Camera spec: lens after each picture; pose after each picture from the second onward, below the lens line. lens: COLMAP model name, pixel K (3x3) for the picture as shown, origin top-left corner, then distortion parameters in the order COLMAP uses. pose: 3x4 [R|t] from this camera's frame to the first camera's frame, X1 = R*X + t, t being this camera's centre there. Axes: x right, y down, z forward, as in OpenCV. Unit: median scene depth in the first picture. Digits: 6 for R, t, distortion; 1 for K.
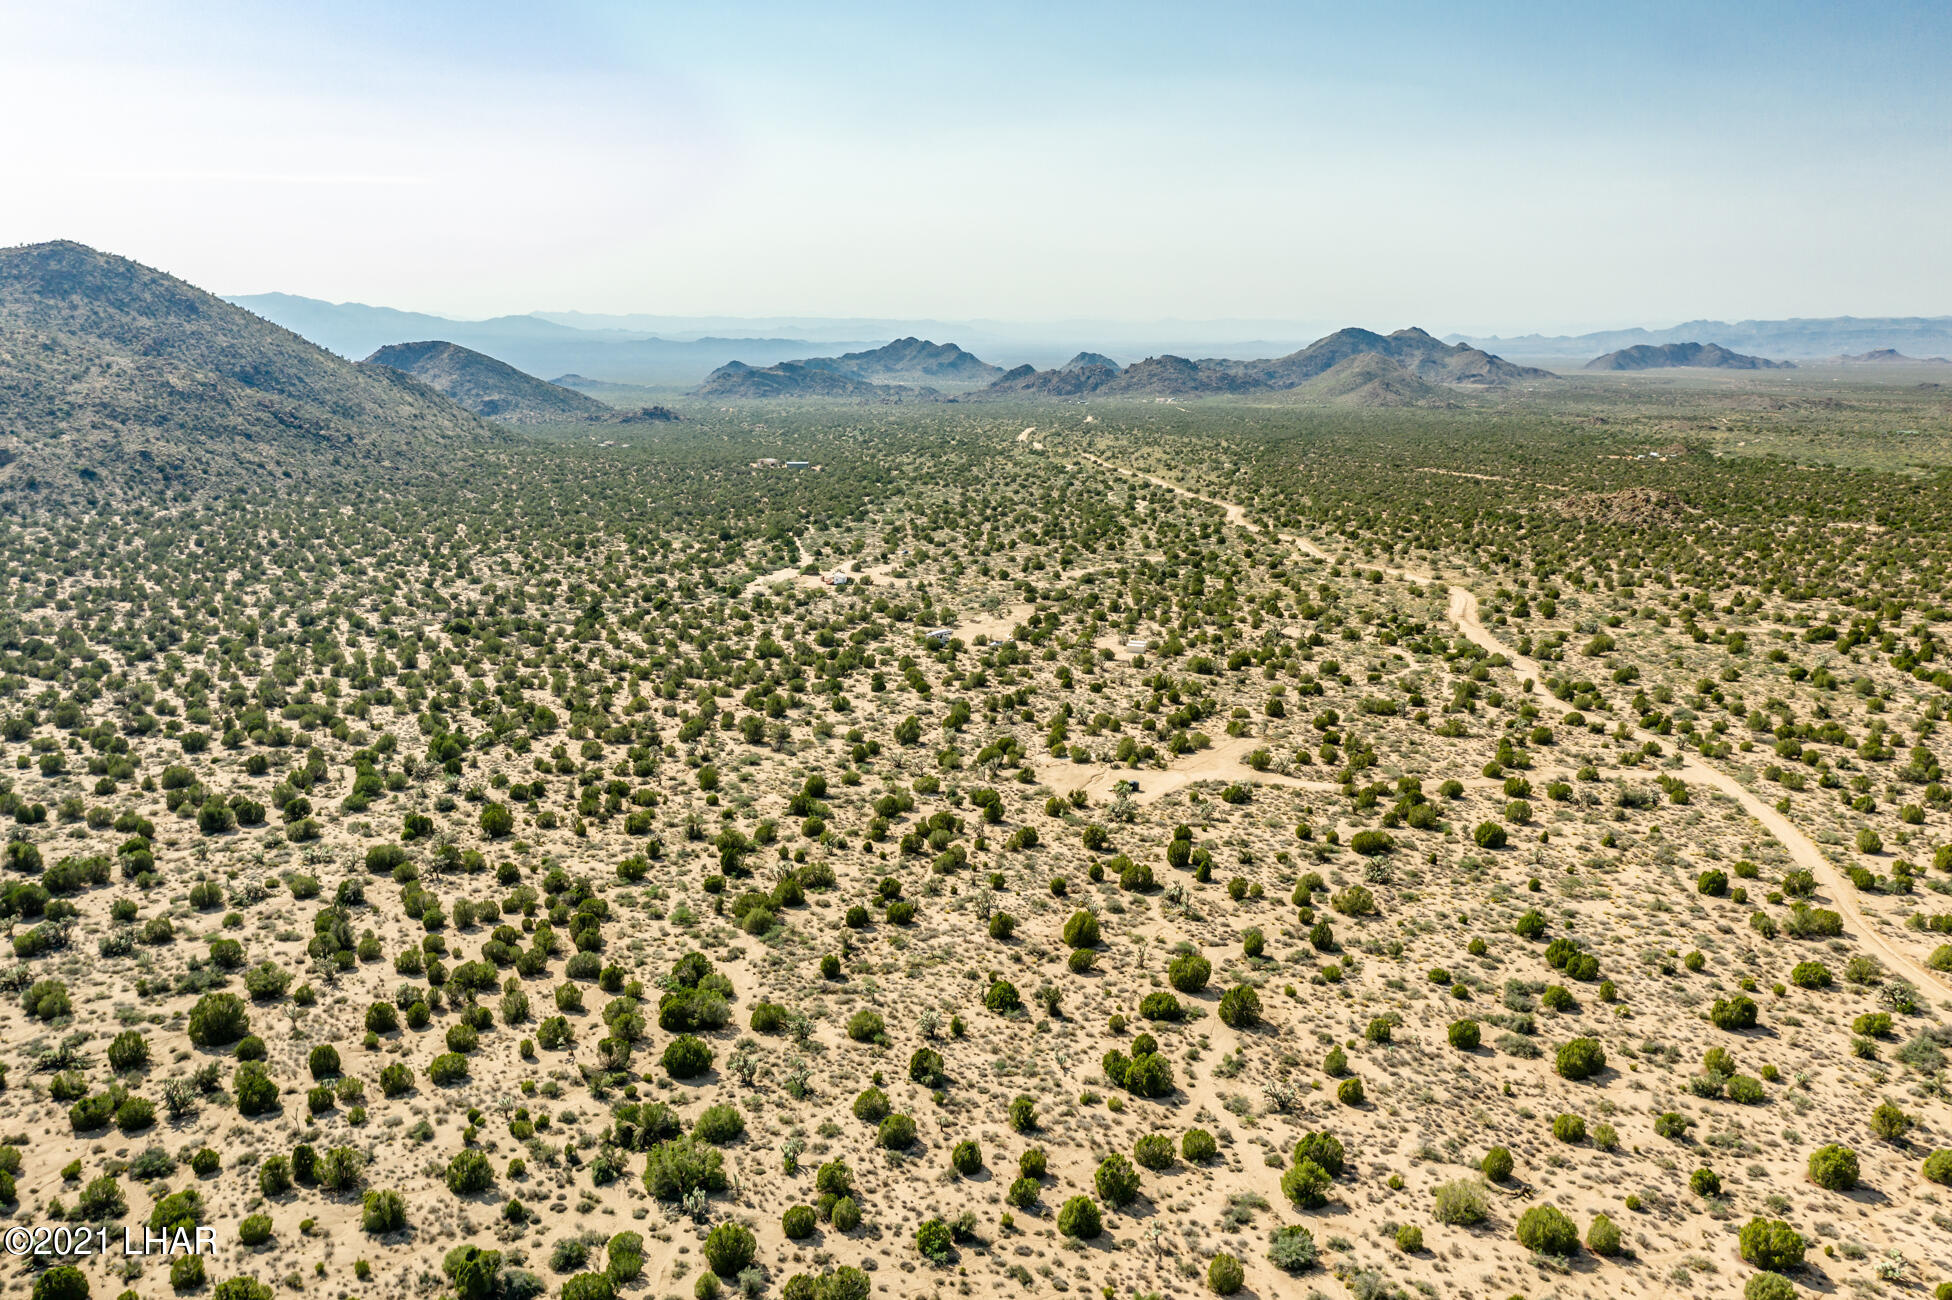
lens RADIAL K [[1568.5, 0, 974.3], [0, 1568.5, 645.4], [0, 0, 1]] dist [-0.001065, -0.000176]
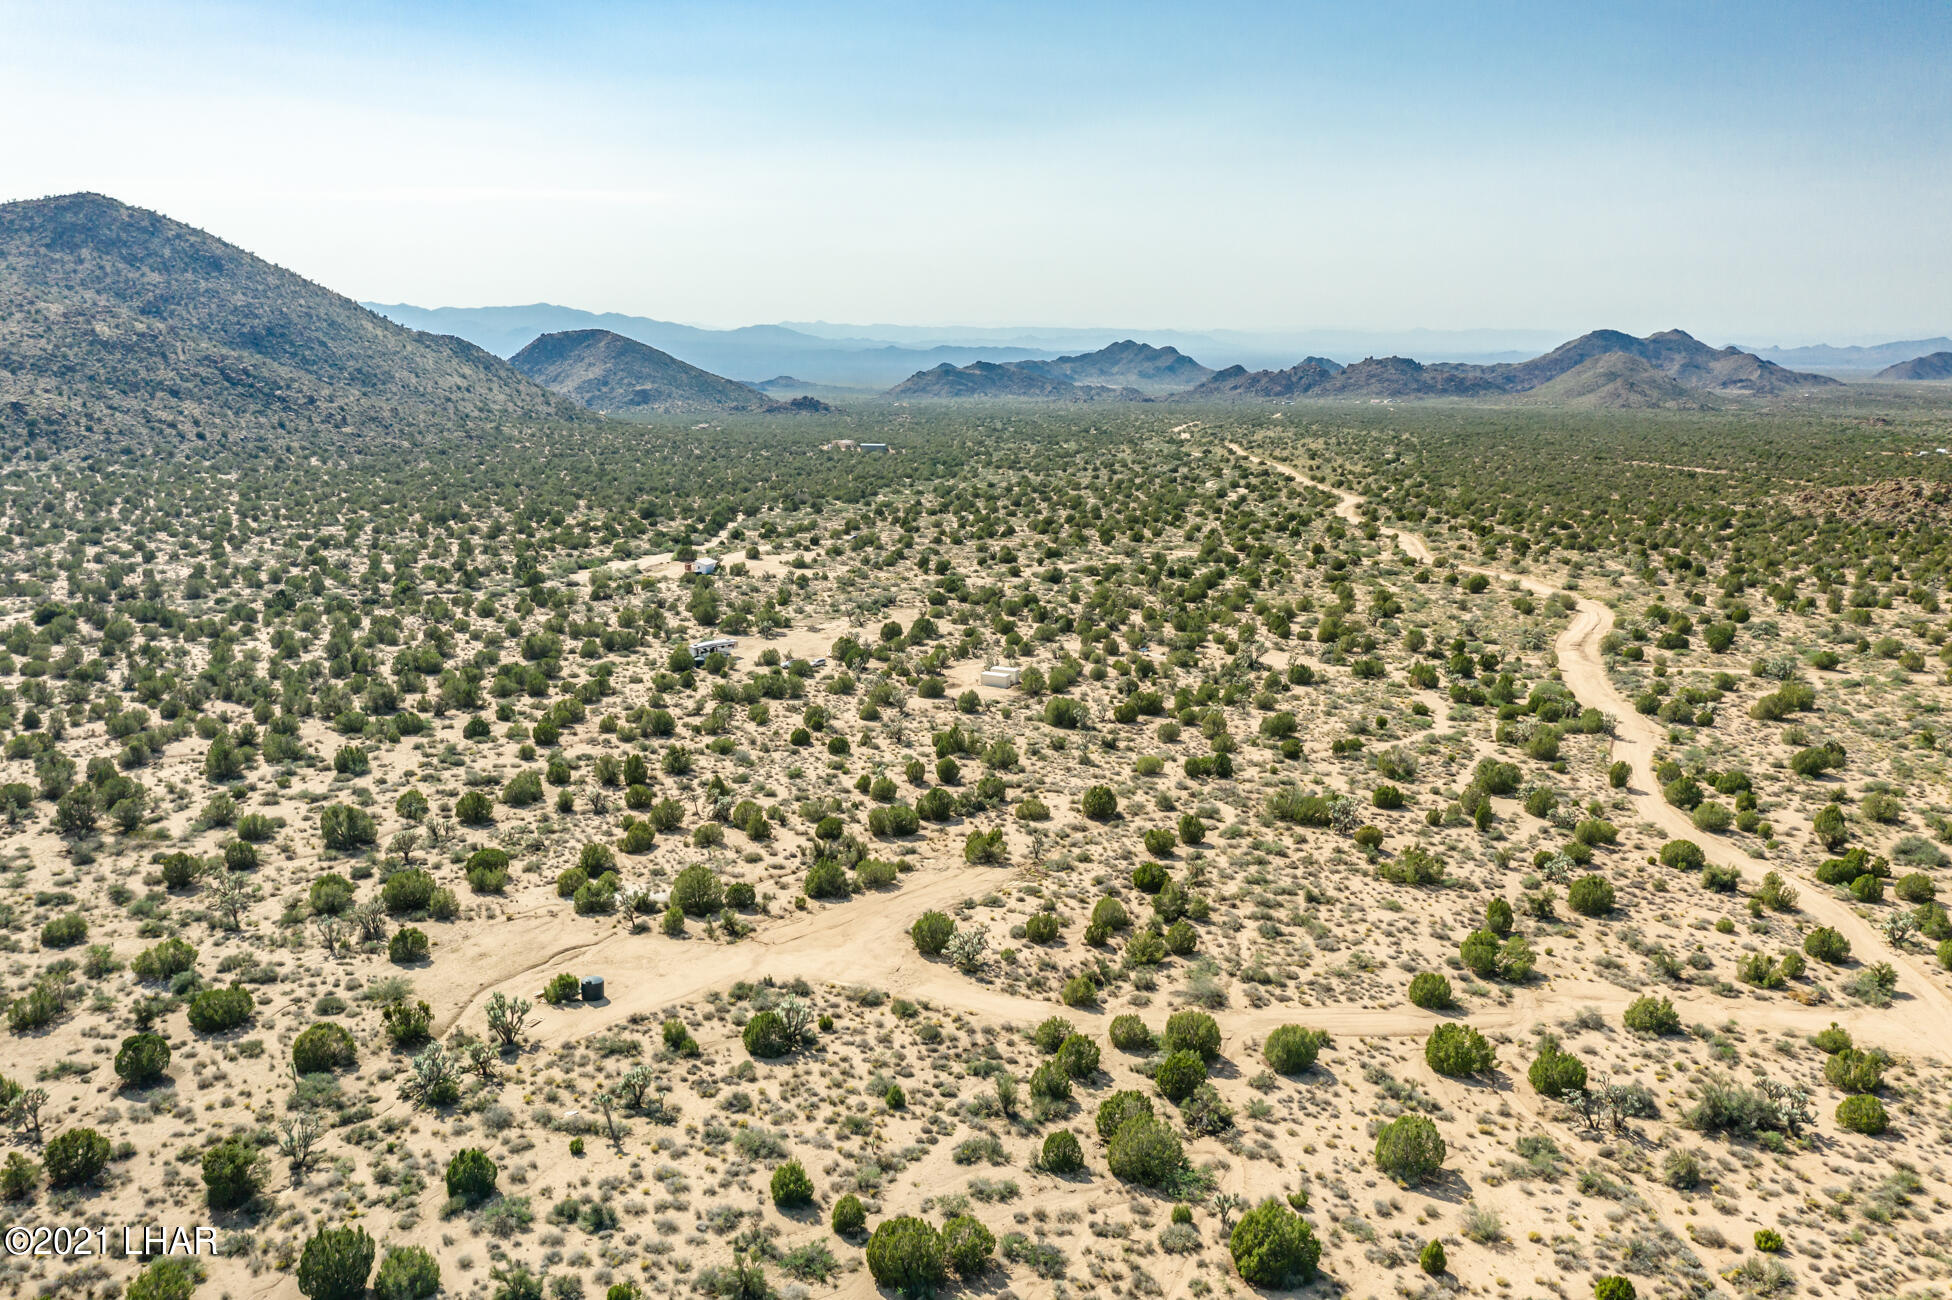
lens RADIAL K [[1548.5, 0, 976.4], [0, 1548.5, 658.0], [0, 0, 1]] dist [-0.006264, 0.005228]
pose [[0.987692, 0.032794, -0.152933, 0.162556], [-0.032540, 0.999462, 0.004165, -0.007457], [0.152987, 0.000863, 0.988228, 0.331289]]
